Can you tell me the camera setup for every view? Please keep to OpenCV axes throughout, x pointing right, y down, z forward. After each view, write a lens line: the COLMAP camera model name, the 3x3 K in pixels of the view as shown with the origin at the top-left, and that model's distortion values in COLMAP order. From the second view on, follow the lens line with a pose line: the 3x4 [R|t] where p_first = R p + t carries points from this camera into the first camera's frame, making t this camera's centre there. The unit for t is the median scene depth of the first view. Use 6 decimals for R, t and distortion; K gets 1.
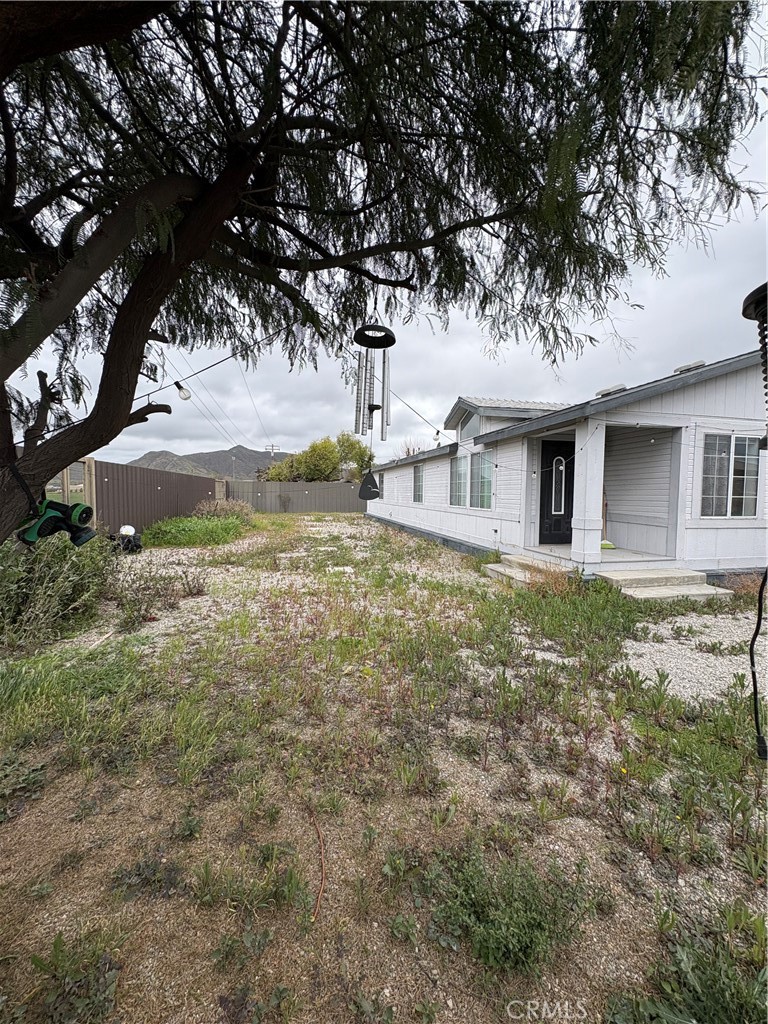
lens RADIAL K [[408.9, 0, 385.3], [0, 408.9, 511.8], [0, 0, 1]] dist [0.005005, 0.000000]
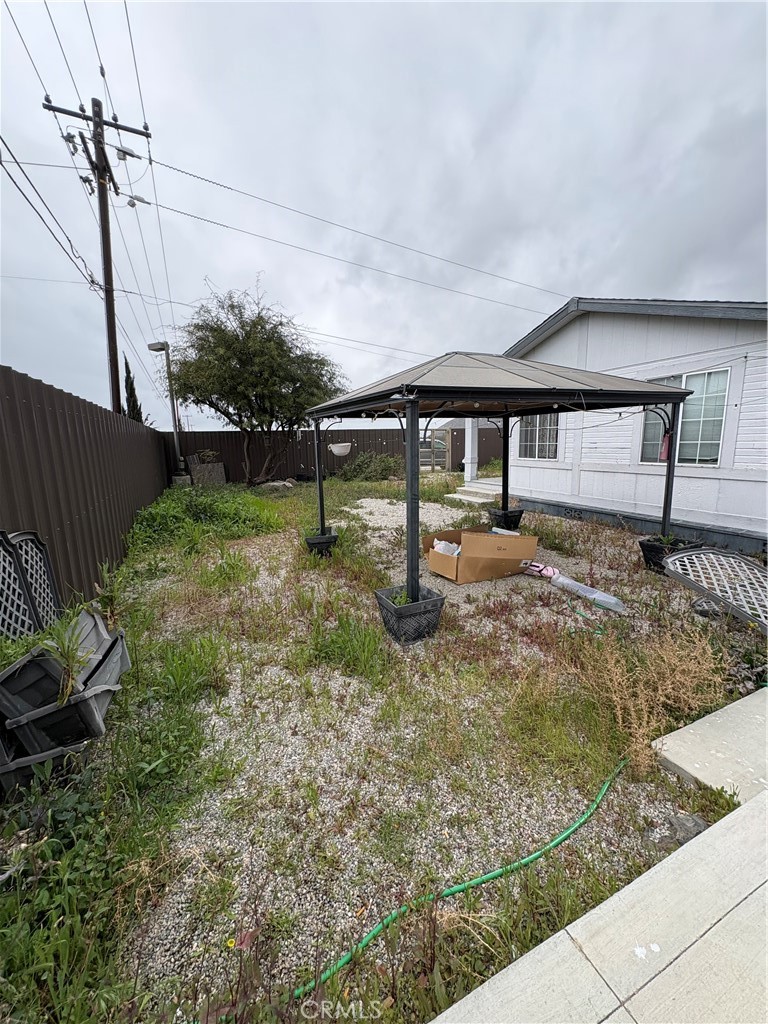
lens RADIAL K [[408.9, 0, 382.6], [0, 408.9, 508.8], [0, 0, 1]] dist [0.005005, 0.000000]
pose [[0.195790, 0.147139, -0.969544, 3.223885], [-0.019961, 0.989073, 0.146072, -0.016865], [0.980443, -0.009247, 0.196587, 0.390701]]
